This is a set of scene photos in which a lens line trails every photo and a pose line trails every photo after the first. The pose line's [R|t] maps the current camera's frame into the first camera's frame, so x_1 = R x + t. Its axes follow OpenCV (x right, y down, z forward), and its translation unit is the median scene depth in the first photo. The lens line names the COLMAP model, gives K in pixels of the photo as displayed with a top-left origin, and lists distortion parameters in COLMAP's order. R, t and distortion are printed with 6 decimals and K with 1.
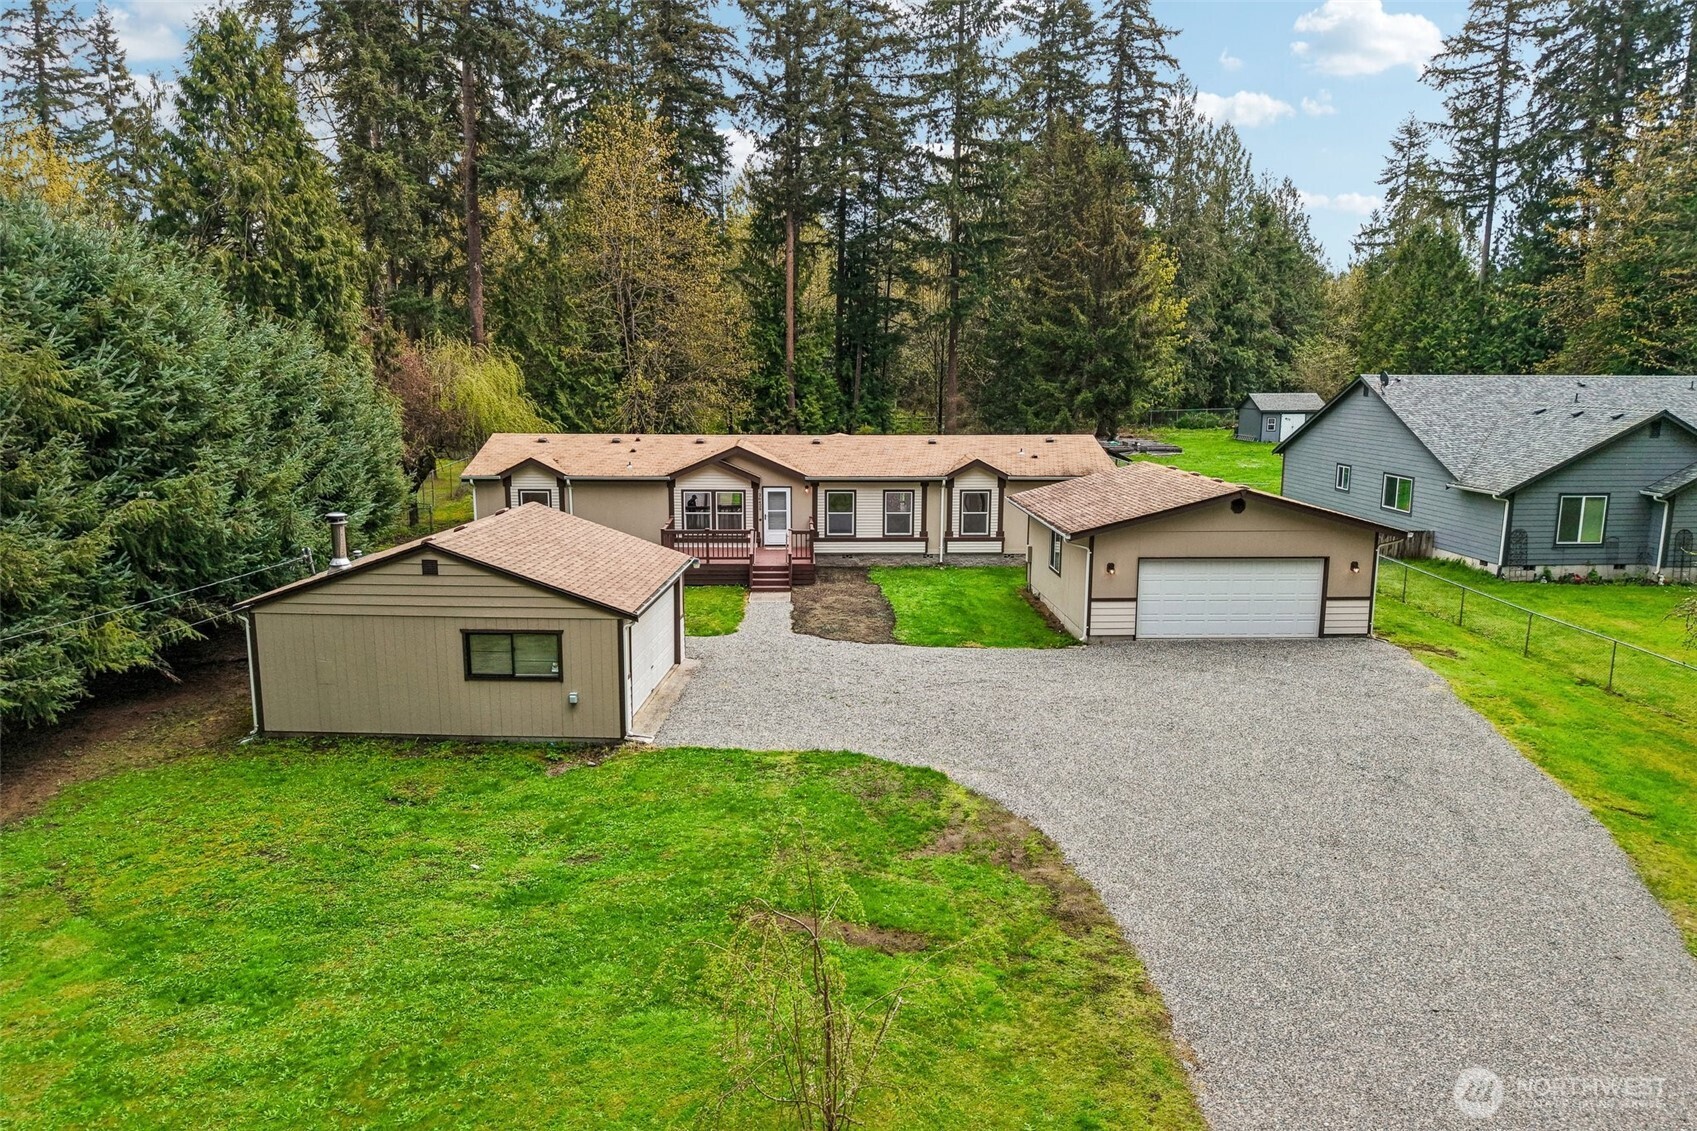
lens RADIAL K [[1177.3, 0, 848.5], [0, 1177.3, 565.5], [0, 0, 1]] dist [0.002765, -0.003331]
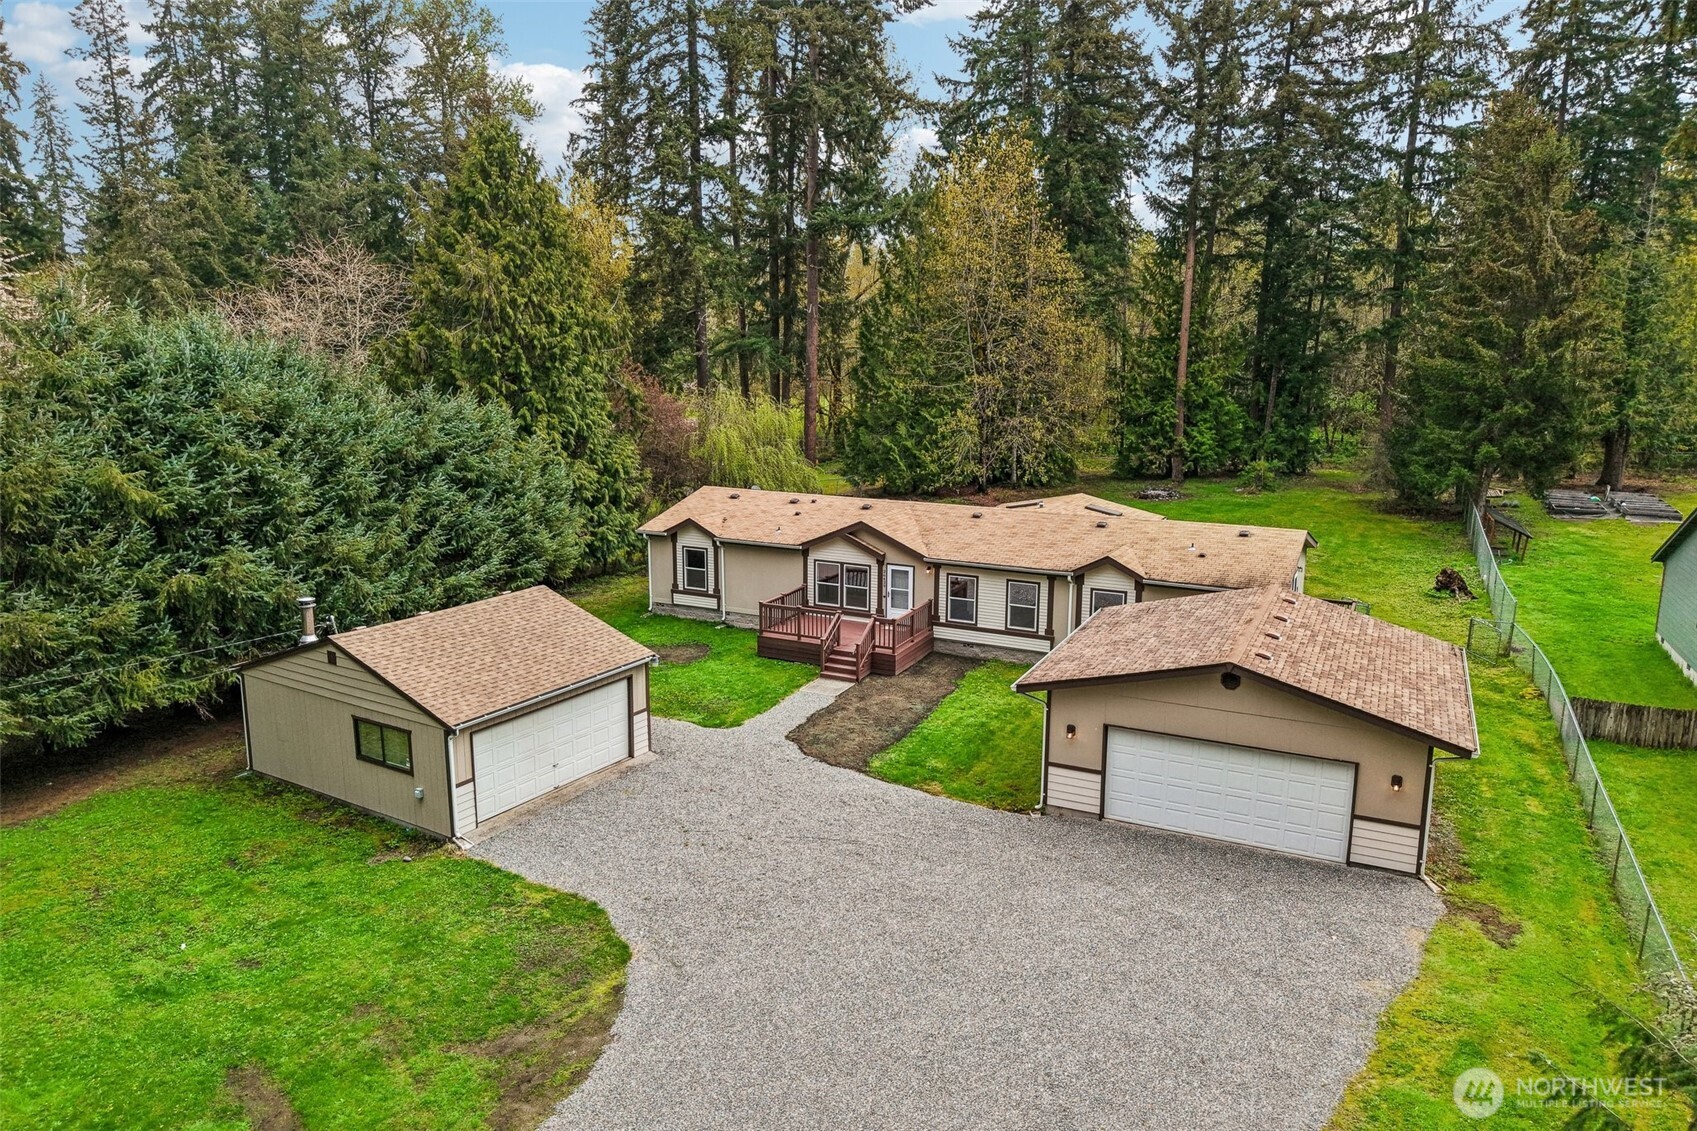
lens RADIAL K [[1162.3, 0, 848.5], [0, 1162.3, 565.5], [0, 0, 1]] dist [-0.005702, -0.001612]
pose [[0.869787, 0.097488, -0.483701, 0.366768], [-0.085742, 0.995236, 0.046405, -0.108577], [0.485921, 0.001111, 0.874002, 0.151753]]
